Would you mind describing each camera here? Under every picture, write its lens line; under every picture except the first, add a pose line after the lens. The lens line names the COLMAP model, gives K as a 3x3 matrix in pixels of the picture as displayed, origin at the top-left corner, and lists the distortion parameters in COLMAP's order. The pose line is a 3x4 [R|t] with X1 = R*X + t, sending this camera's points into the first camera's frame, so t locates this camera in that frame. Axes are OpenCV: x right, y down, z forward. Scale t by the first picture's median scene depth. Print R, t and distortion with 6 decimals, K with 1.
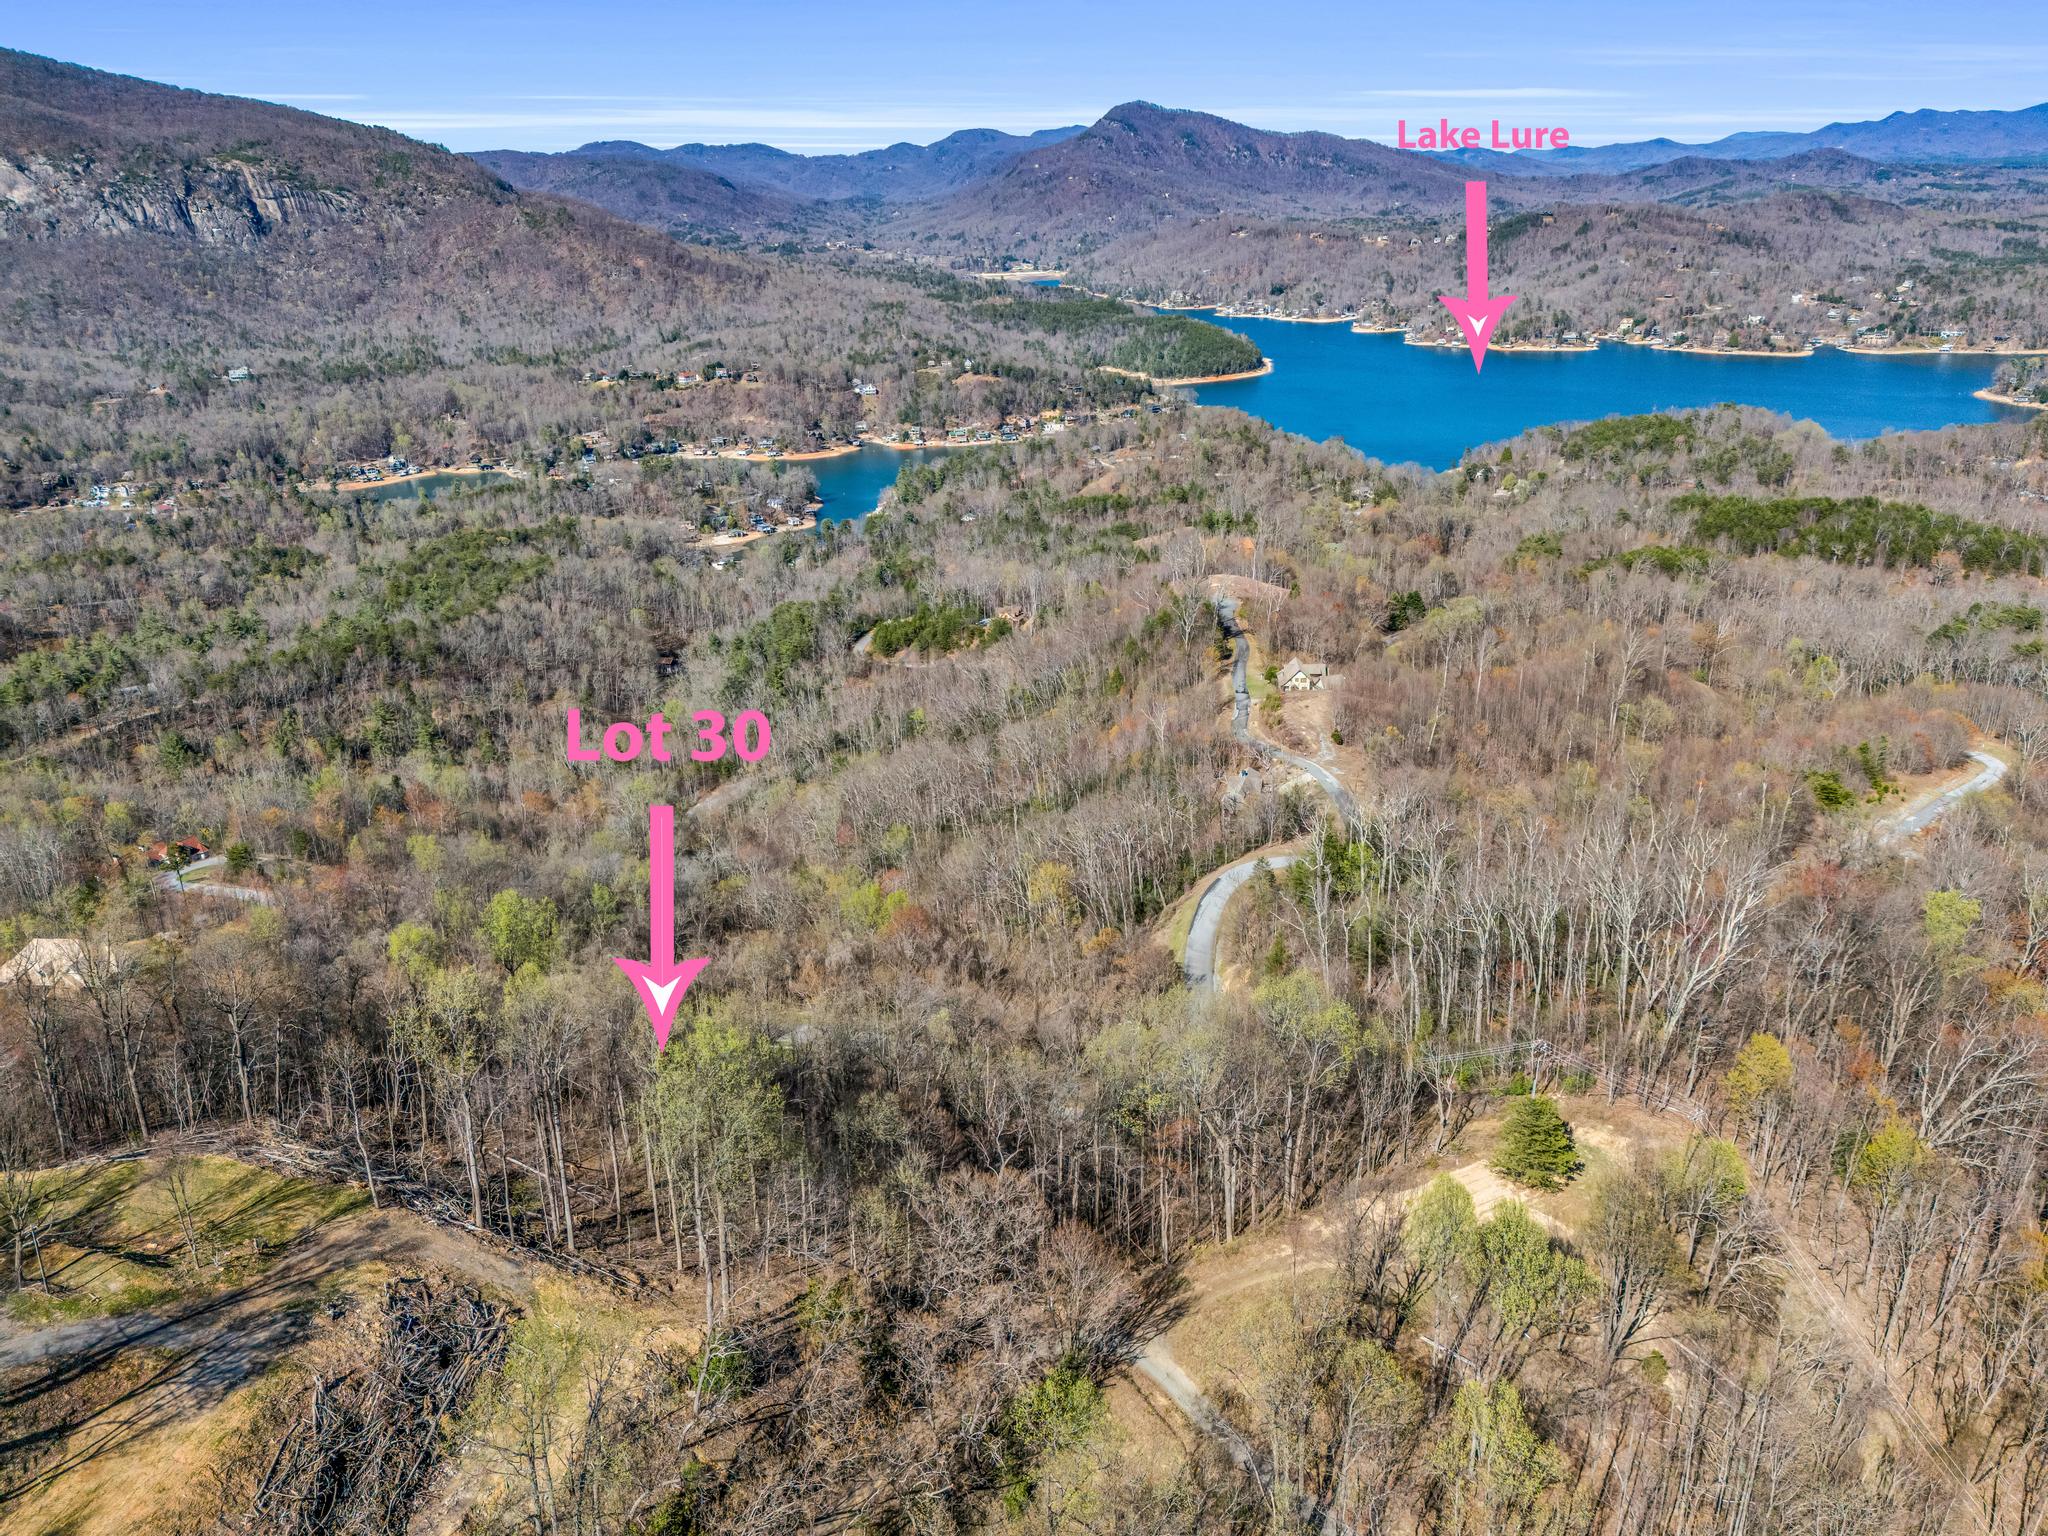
lens RADIAL K [[1566.6, 0, 991.5], [0, 1566.6, 769.8], [0, 0, 1]] dist [0.076448, -0.069779]
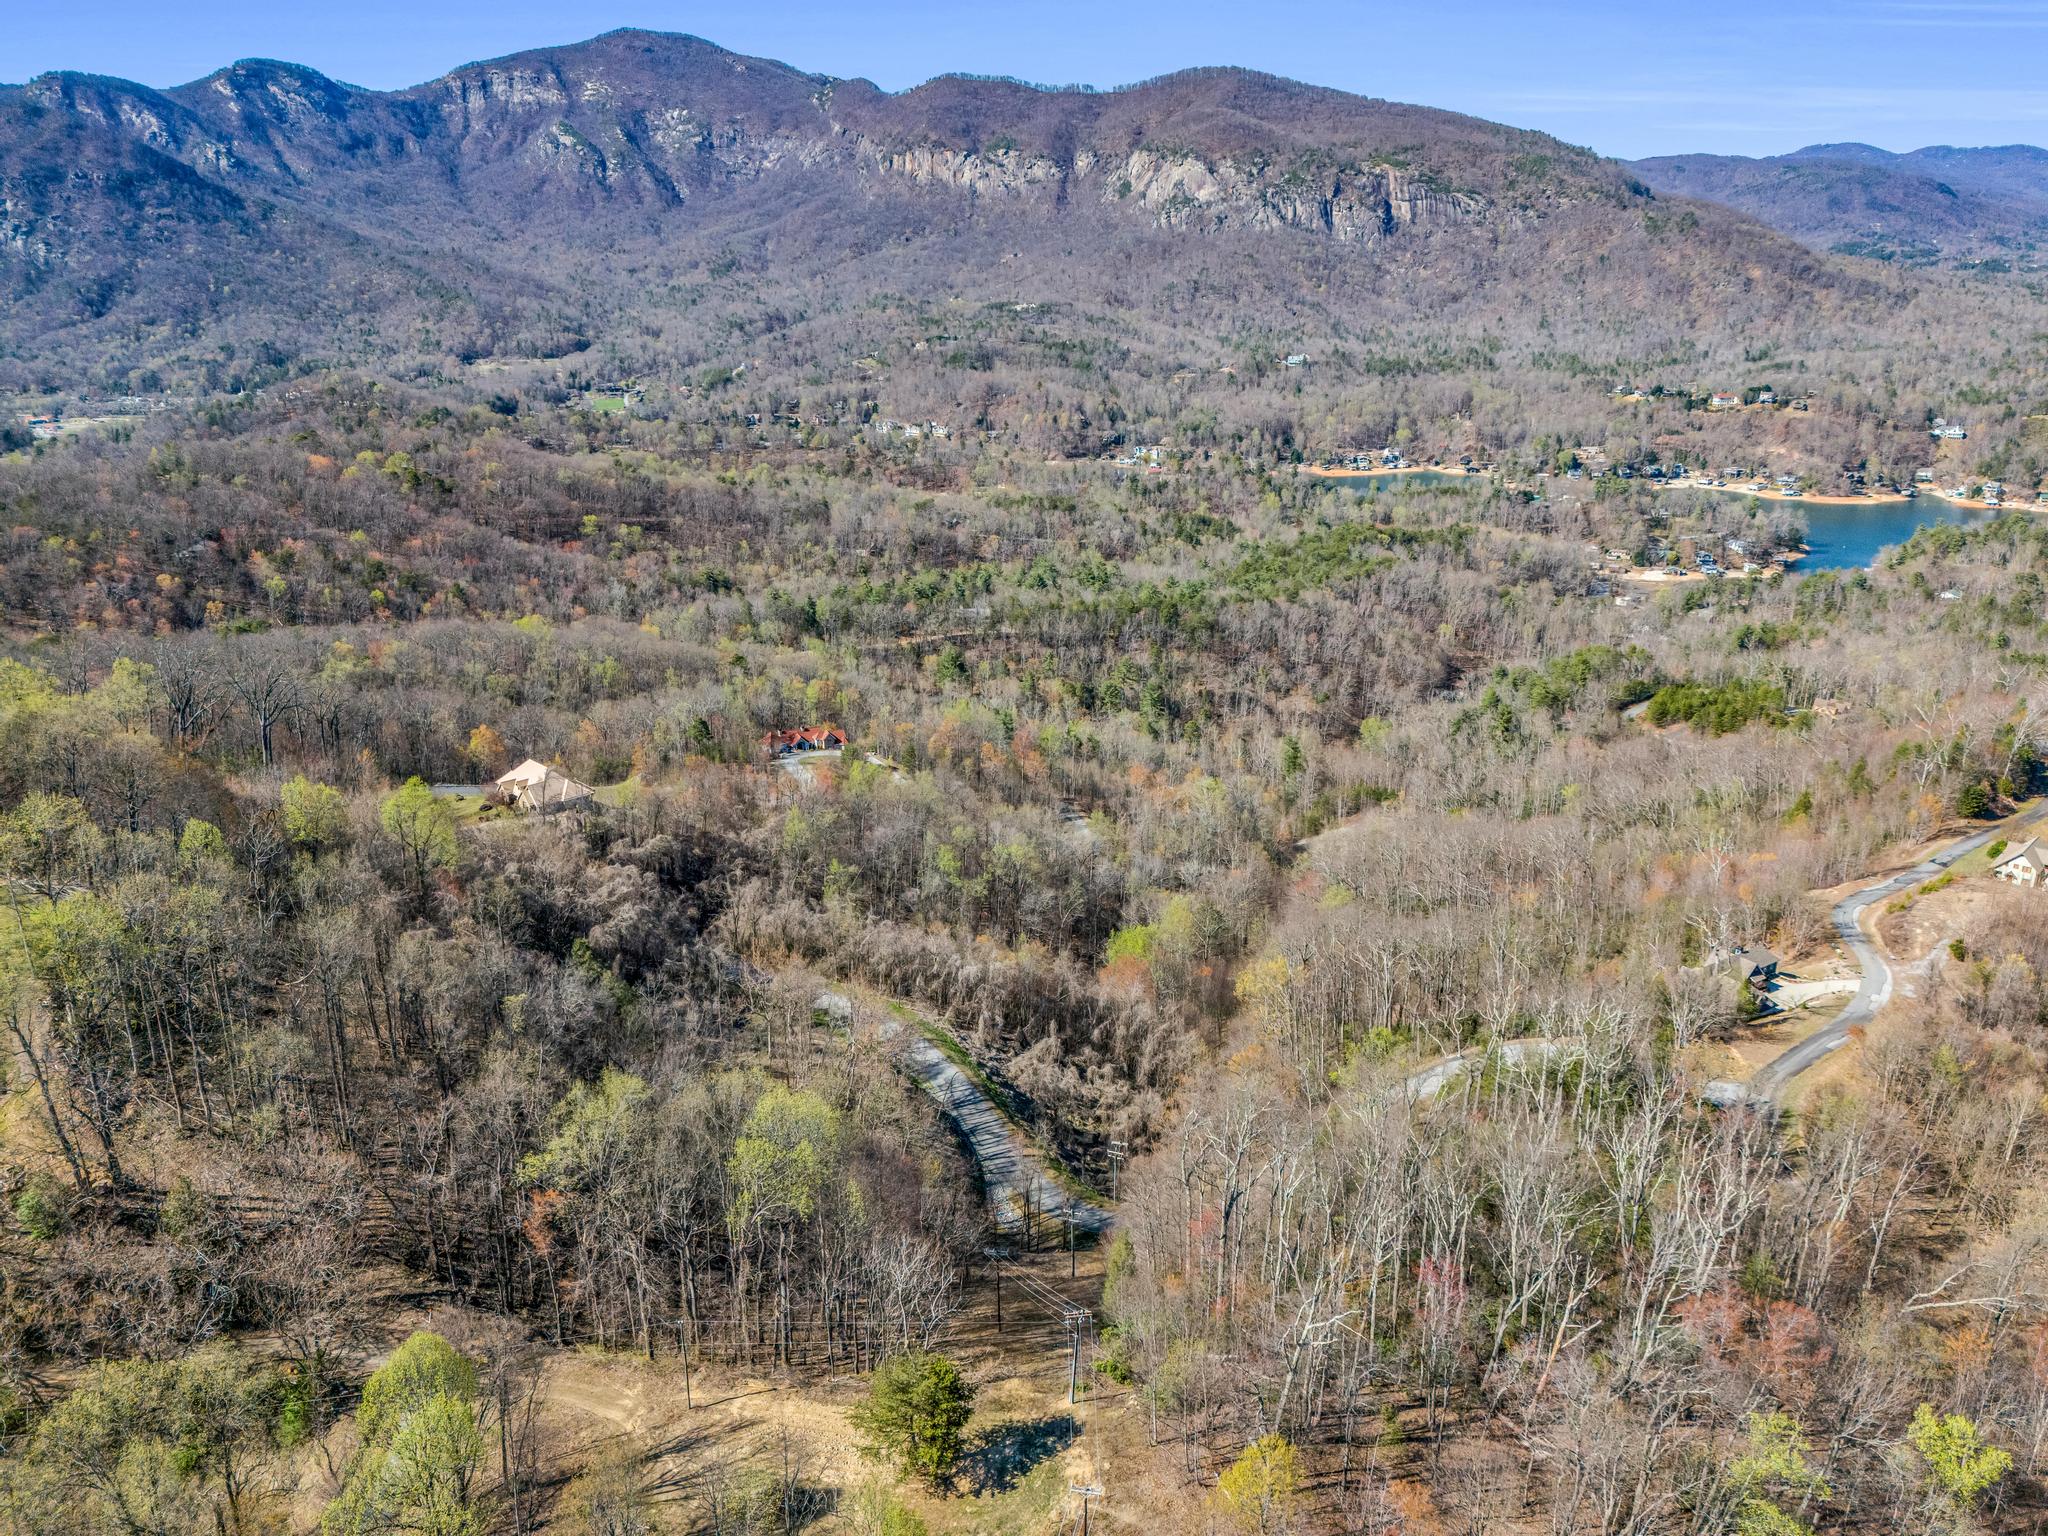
lens RADIAL K [[1566.3, 0, 999.6], [0, 1566.3, 764.5], [0, 0, 1]] dist [0.076246, -0.065434]
pose [[0.775100, 0.236783, -0.585794, 0.068805], [-0.240301, 0.967928, 0.073288, -0.012055], [0.584360, 0.083961, 0.807140, 0.036001]]
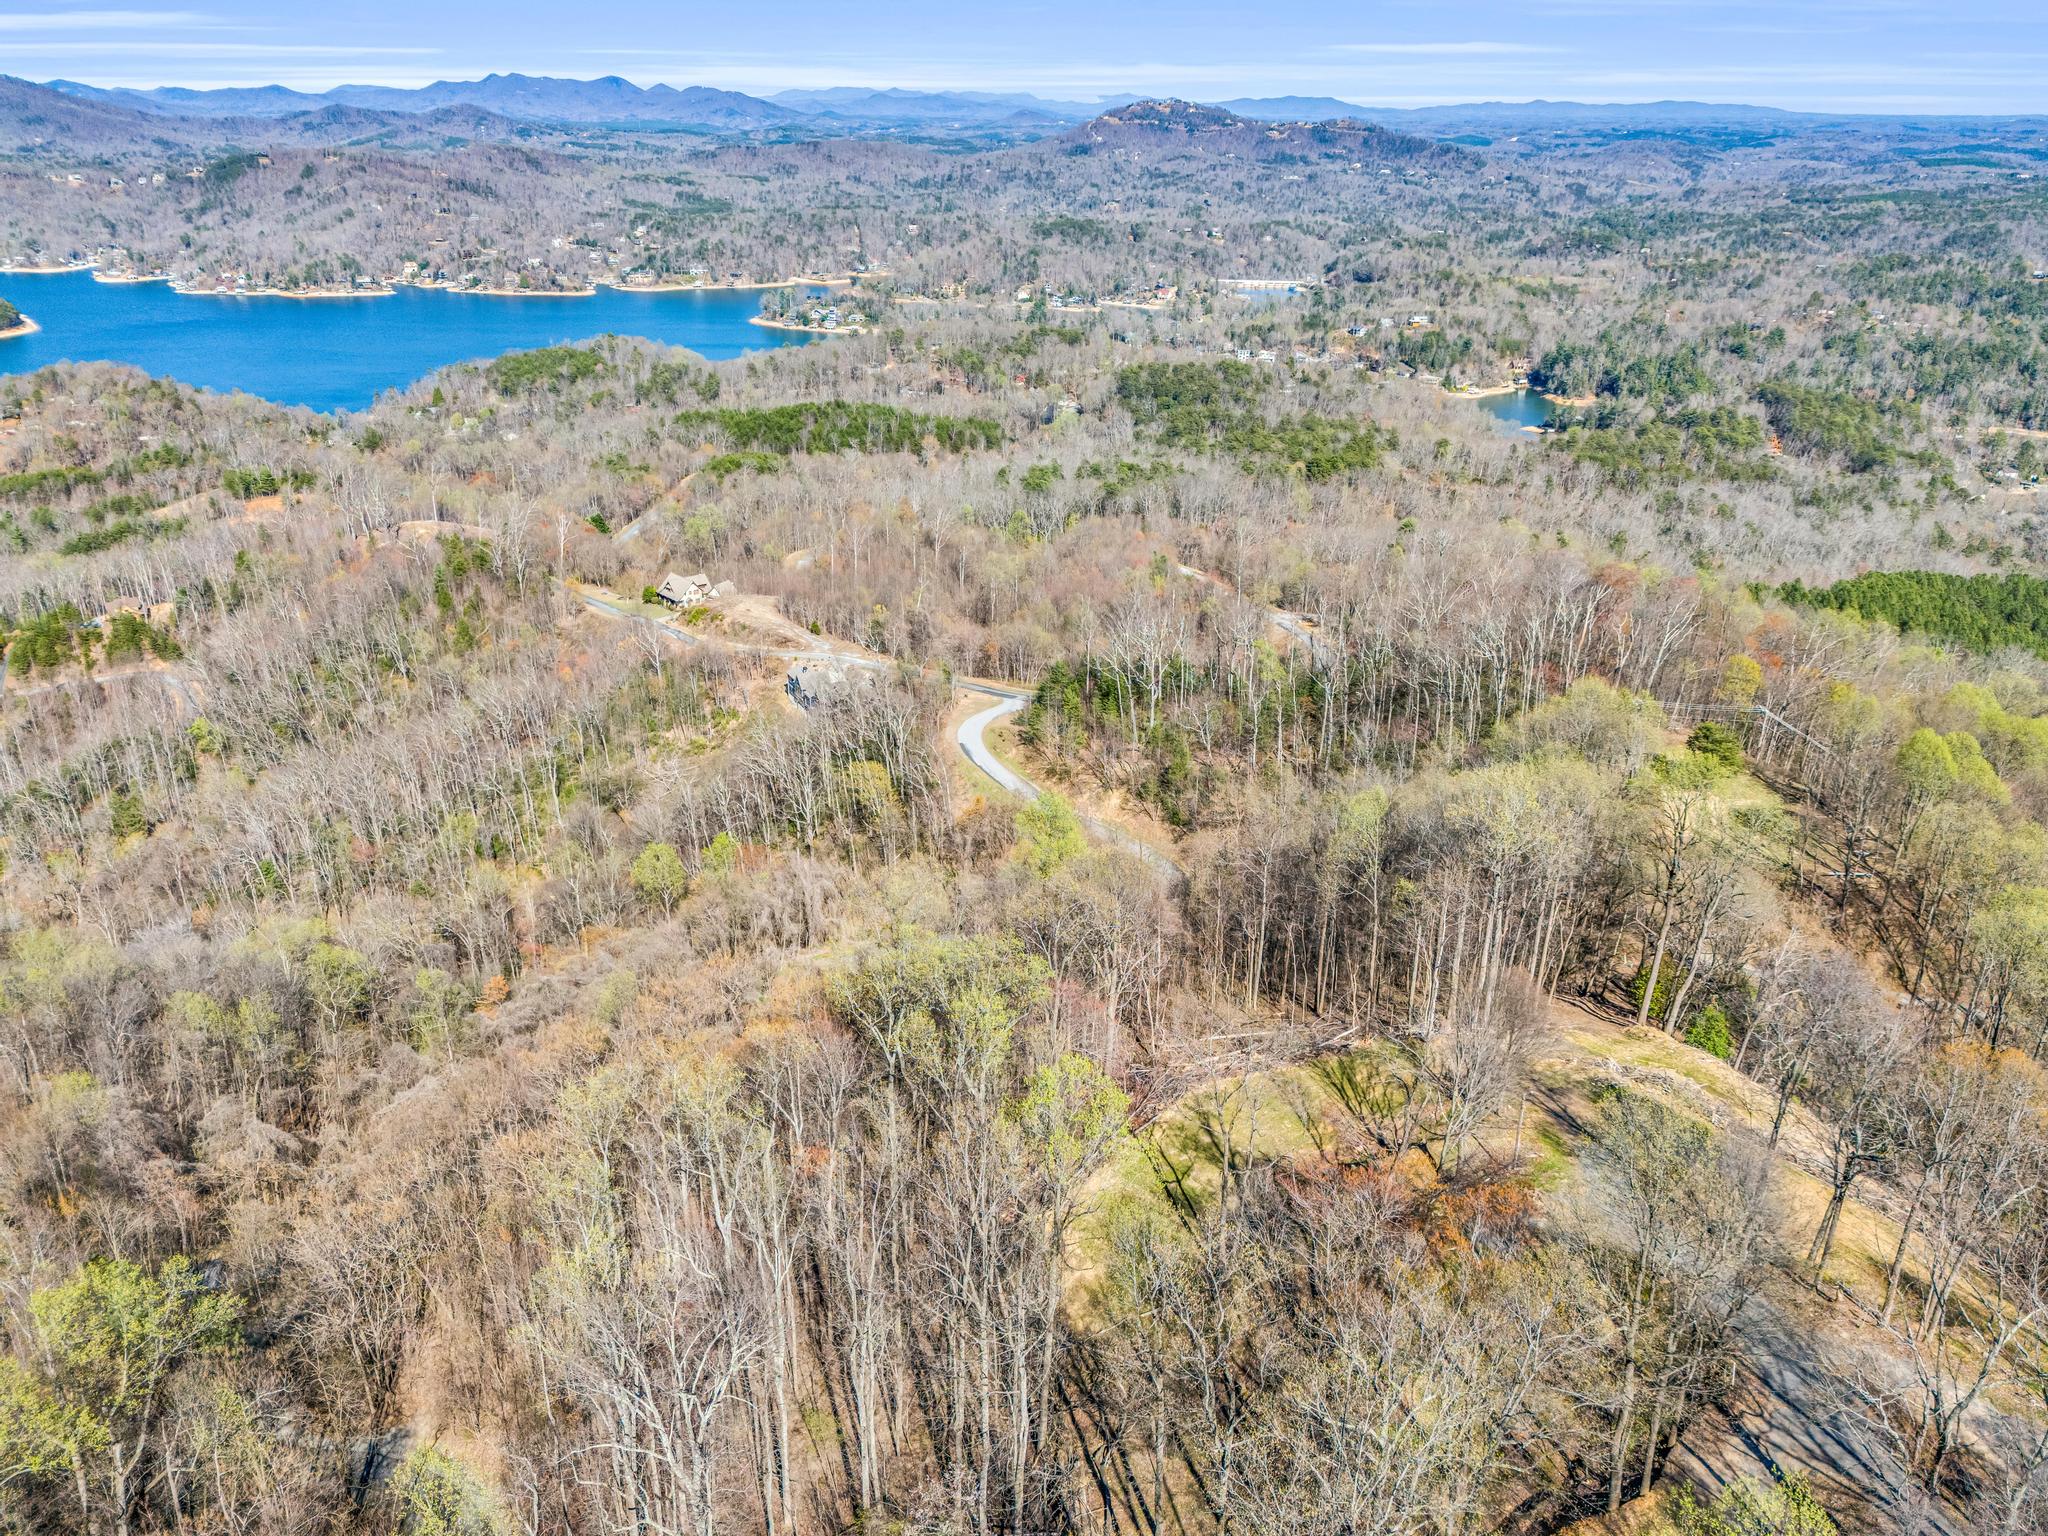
lens RADIAL K [[1572.3, 0, 999.0], [0, 1572.3, 767.6], [0, 0, 1]] dist [0.058593, -0.048999]
pose [[0.711232, -0.234550, 0.662673, -0.096756], [0.217838, 0.969827, 0.109465, -0.004342], [-0.668353, 0.066500, 0.740866, 0.036336]]
